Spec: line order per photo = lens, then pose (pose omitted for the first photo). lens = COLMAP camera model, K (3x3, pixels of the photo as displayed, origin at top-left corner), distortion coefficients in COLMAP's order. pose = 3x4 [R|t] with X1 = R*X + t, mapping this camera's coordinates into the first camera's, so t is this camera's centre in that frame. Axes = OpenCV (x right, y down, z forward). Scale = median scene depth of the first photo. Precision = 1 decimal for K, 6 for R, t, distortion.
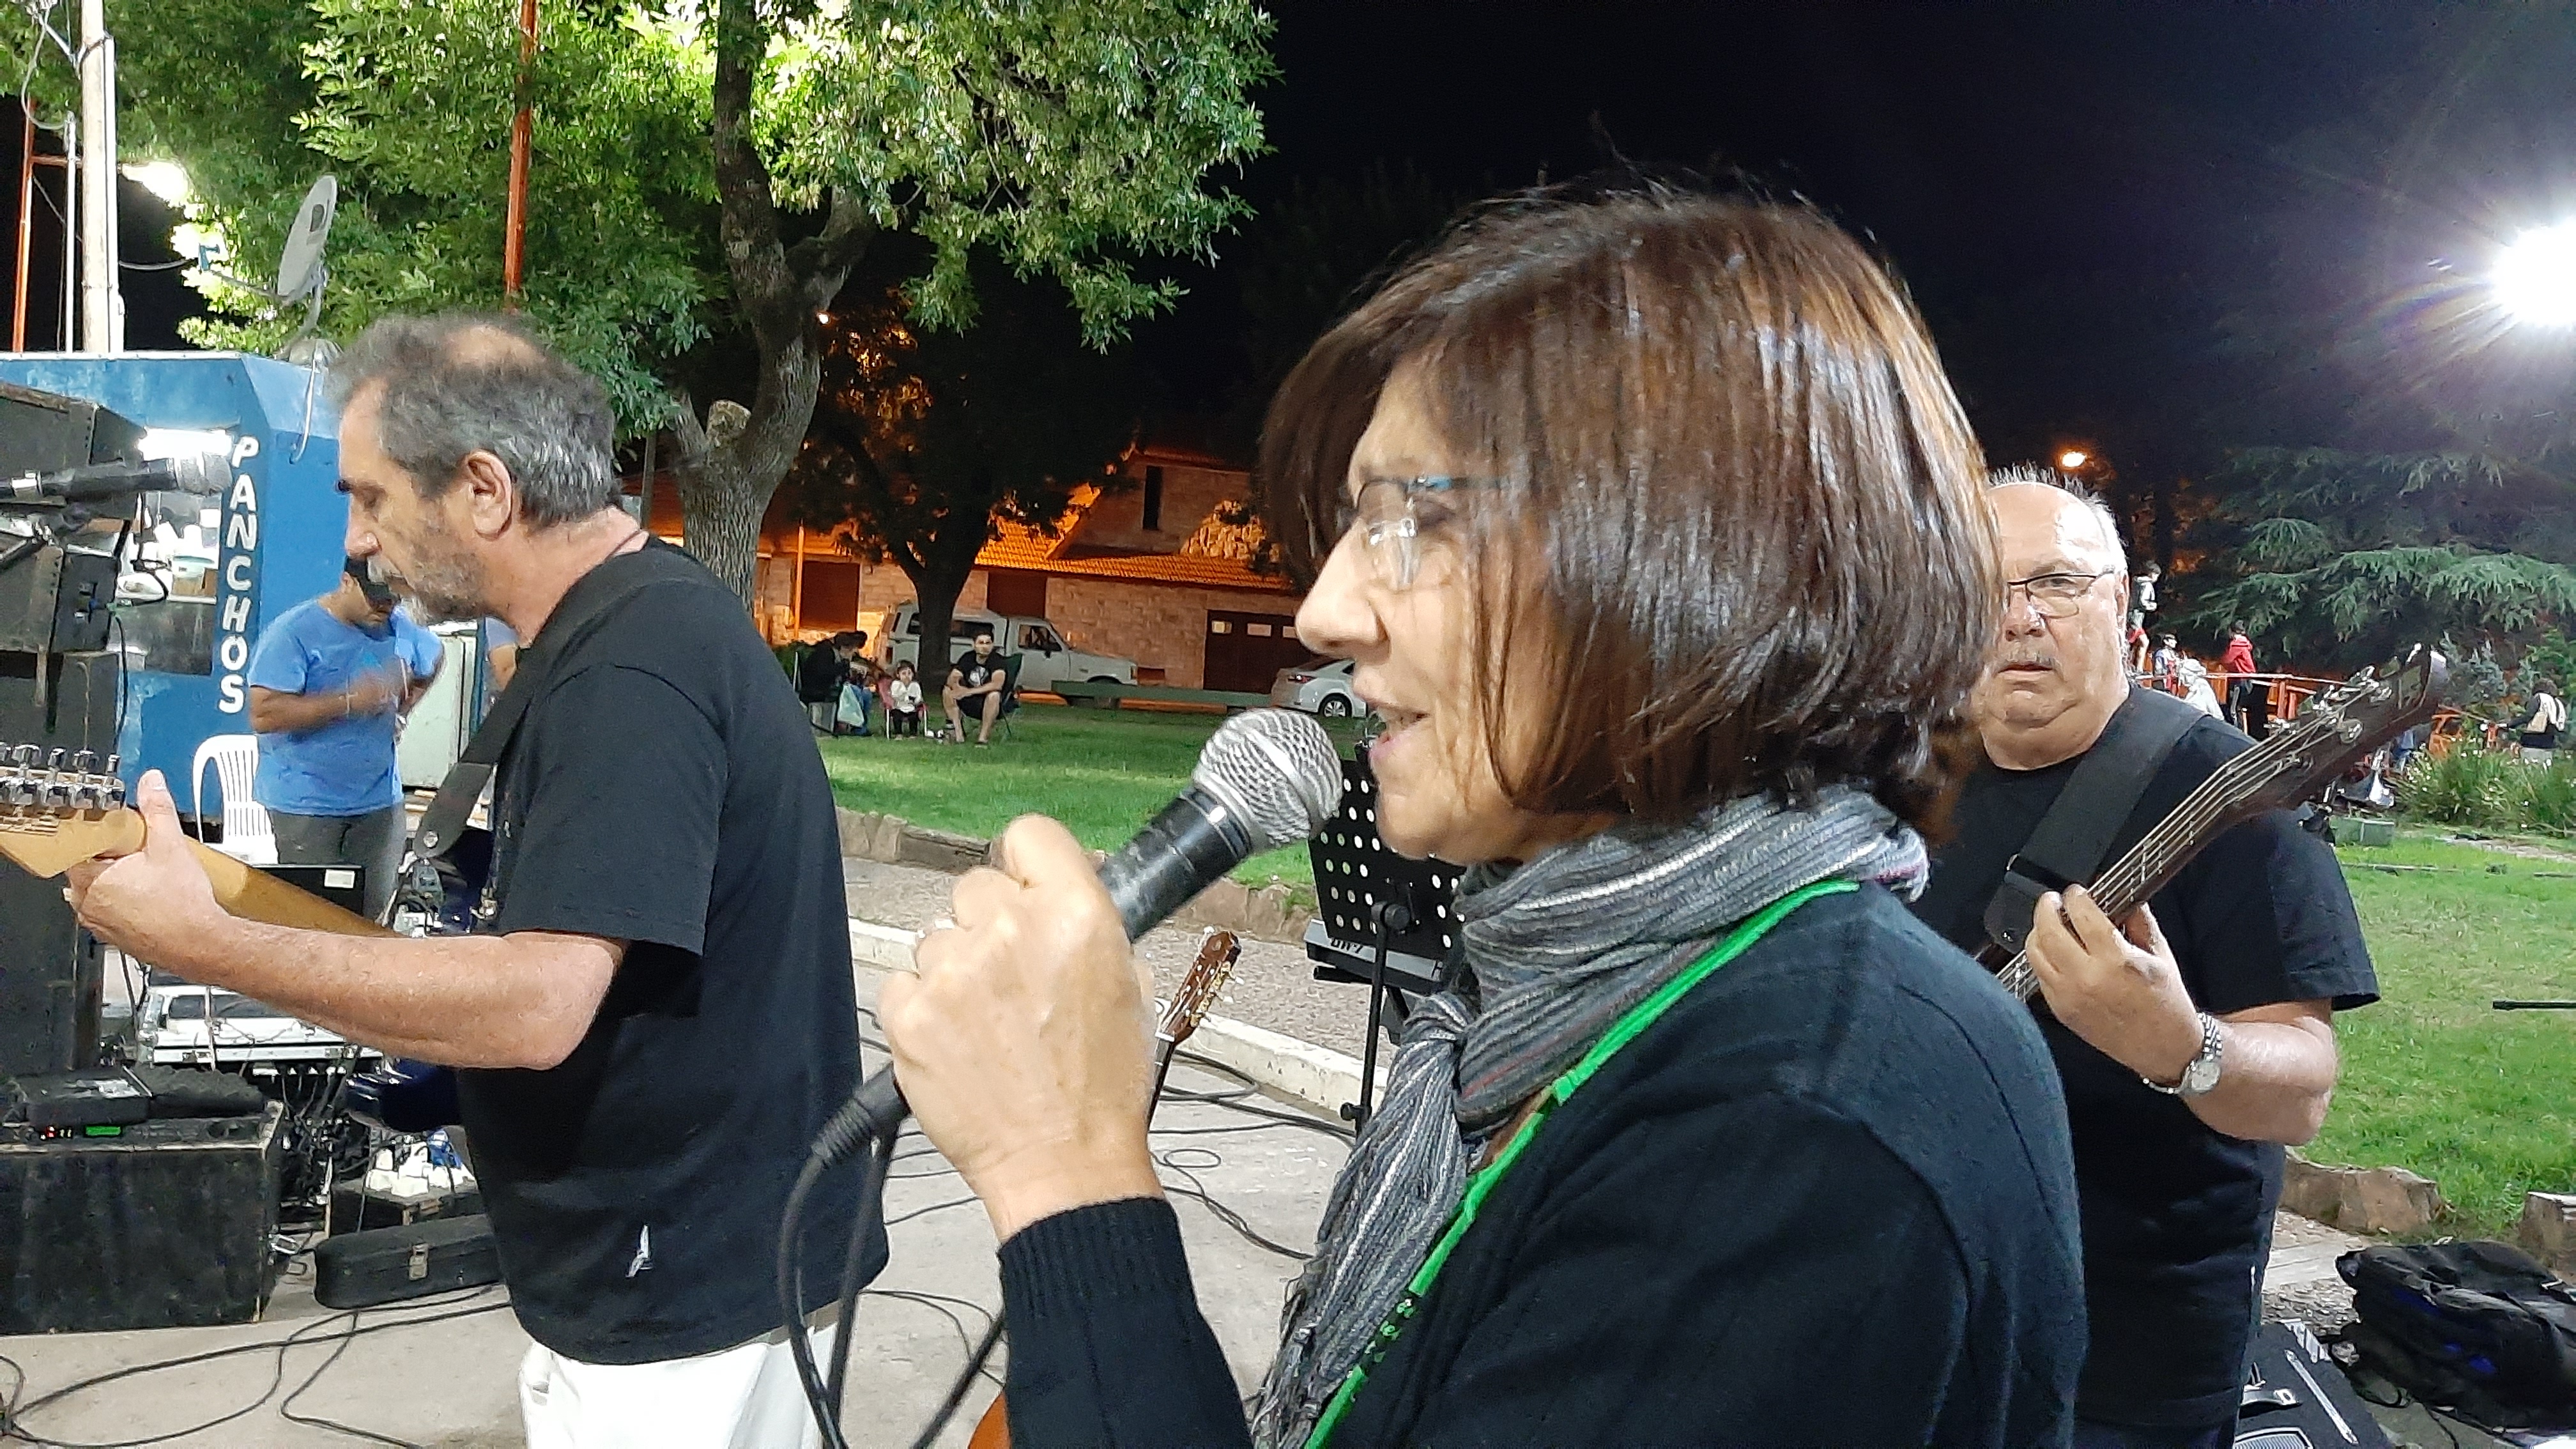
lens RADIAL K [[1997.2, 0, 1288.0], [0, 1997.2, 724.5], [0, 0, 1]] dist [0.088077, -0.182691]
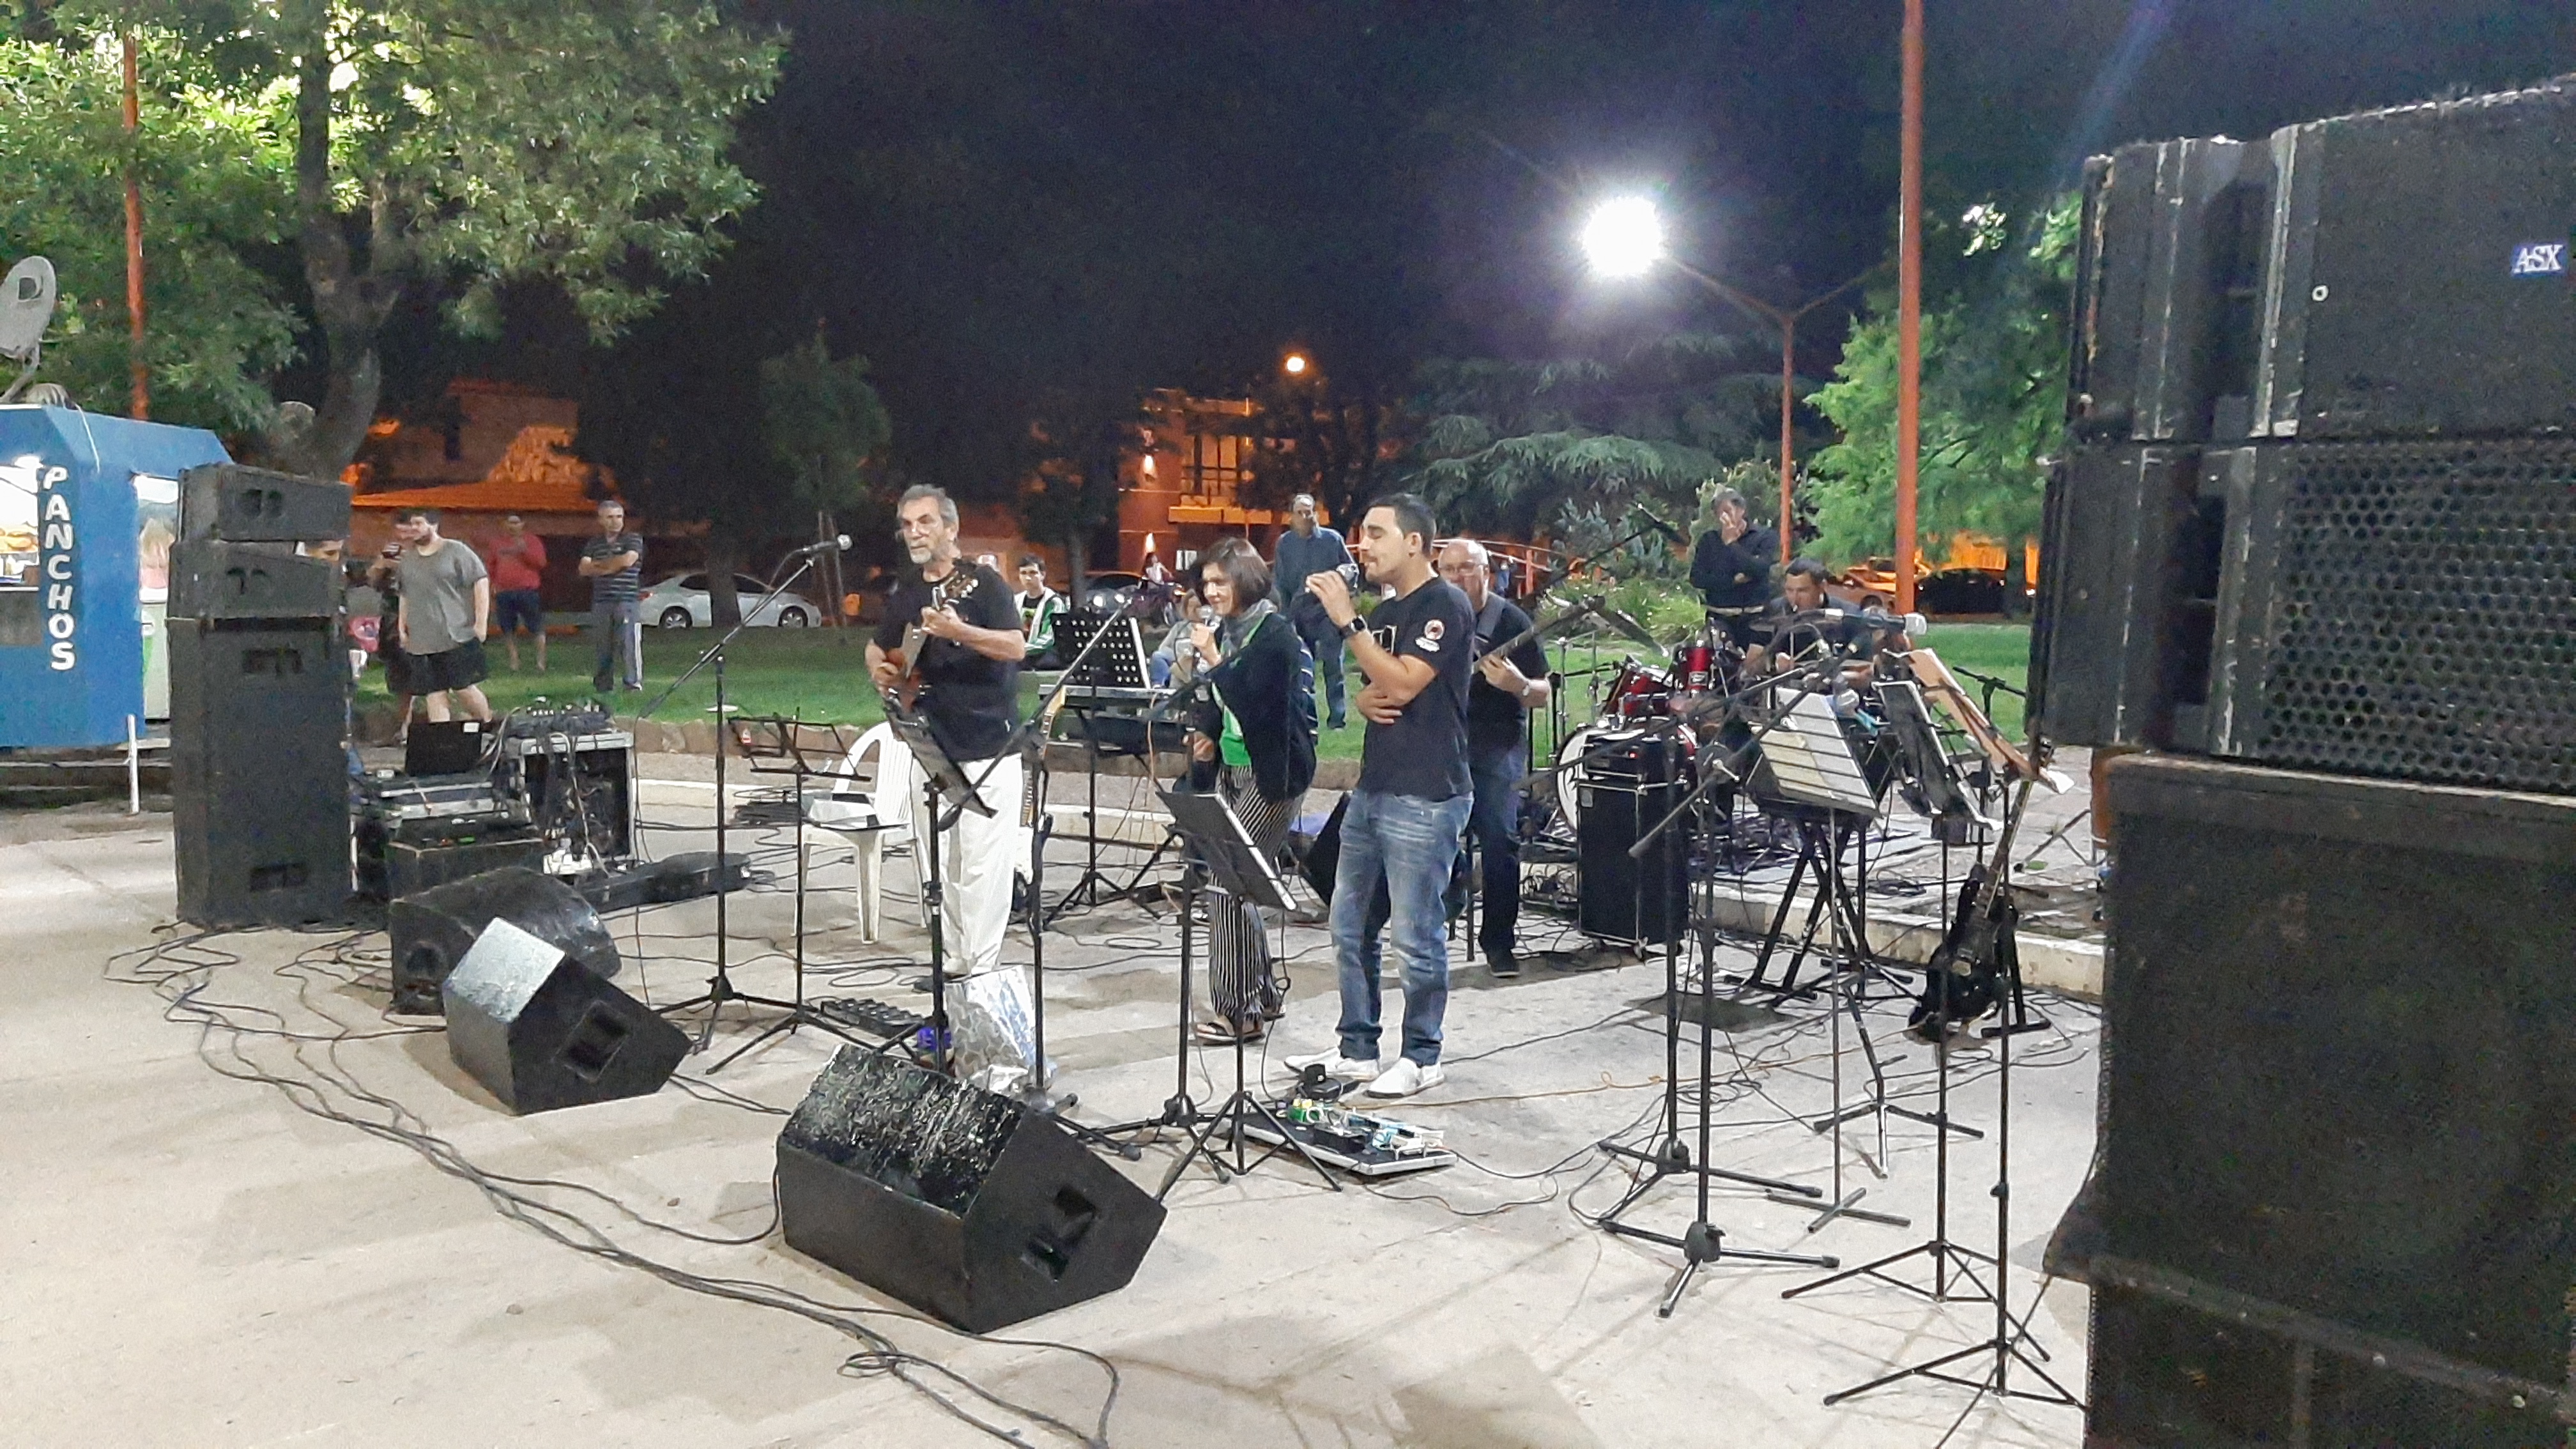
lens RADIAL K [[1990.0, 0, 1288.0], [0, 1990.0, 724.5], [0, 0, 1]] dist [0.088738, -0.155924]
pose [[0.933522, -0.095590, 0.345541, -0.067836], [0.077257, 0.994792, 0.066480, 0.001374], [-0.350096, -0.035365, 0.936046, -0.170902]]
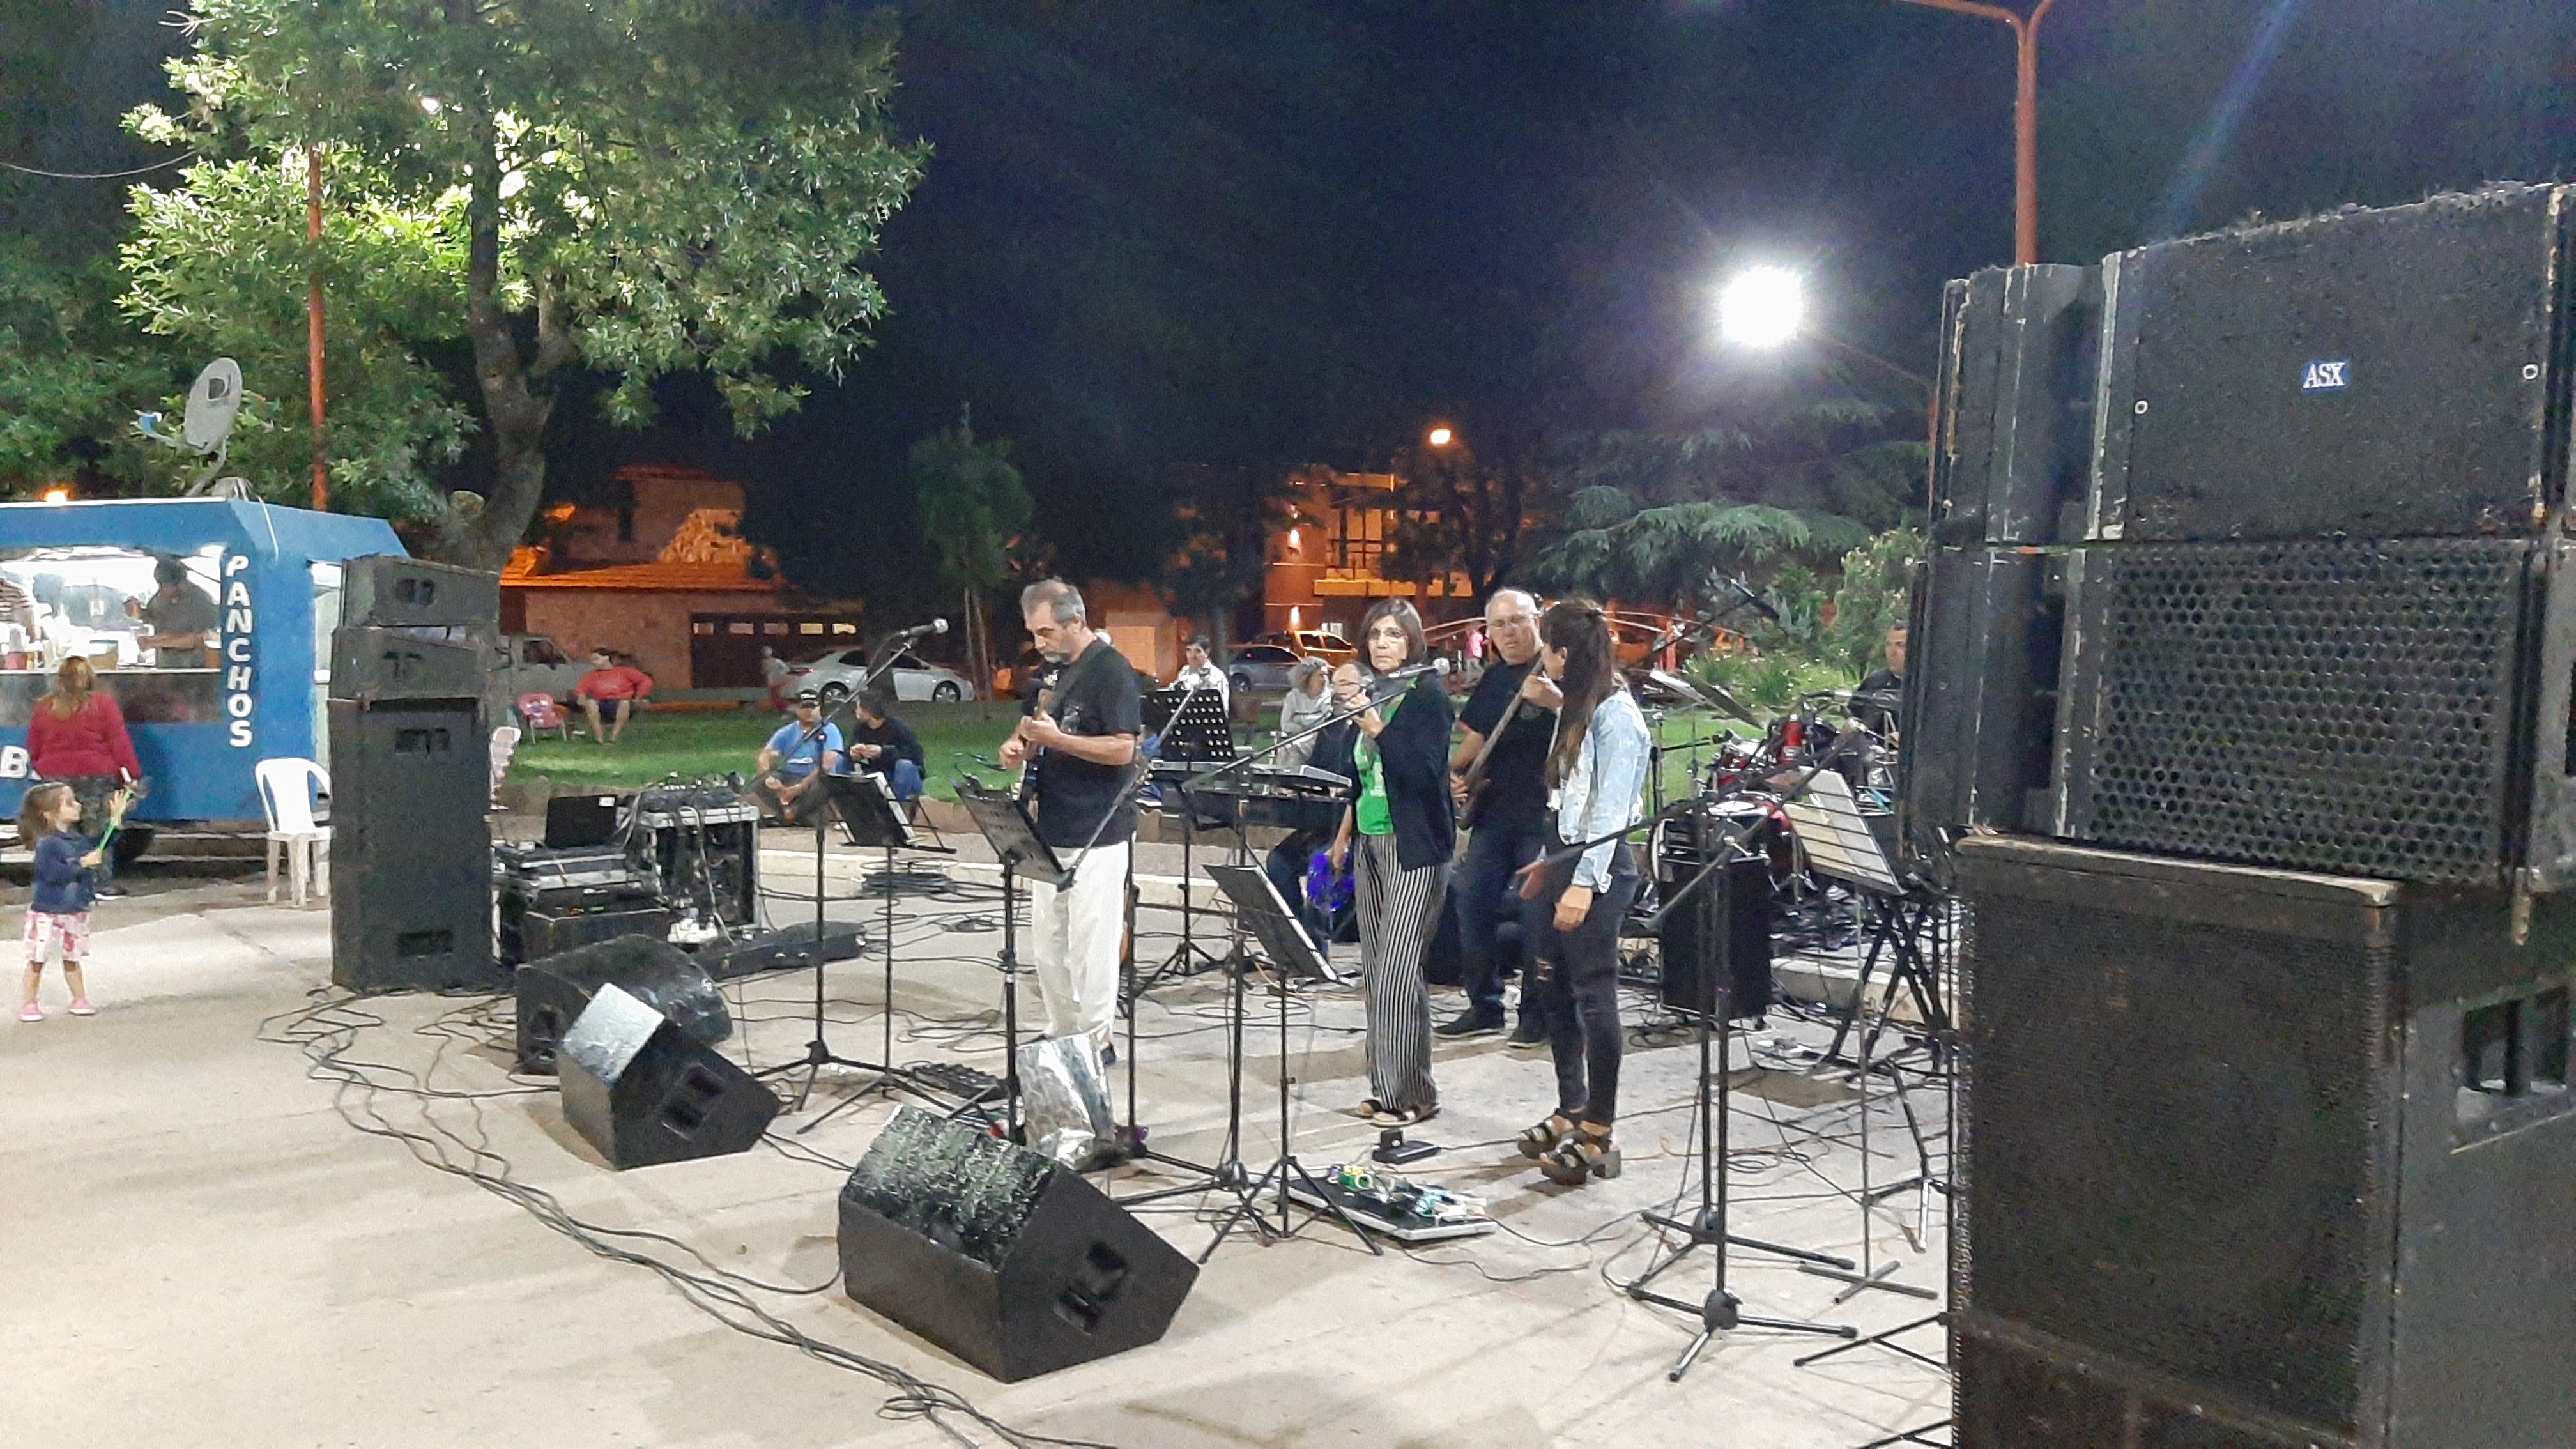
lens RADIAL K [[1997.2, 0, 1288.0], [0, 1997.2, 724.5], [0, 0, 1]] dist [0.088077, -0.182691]
pose [[0.957451, -0.085551, 0.275623, -0.061255], [0.081918, 0.996333, 0.024690, 0.001239], [-0.276724, -0.001061, 0.960949, -0.180796]]
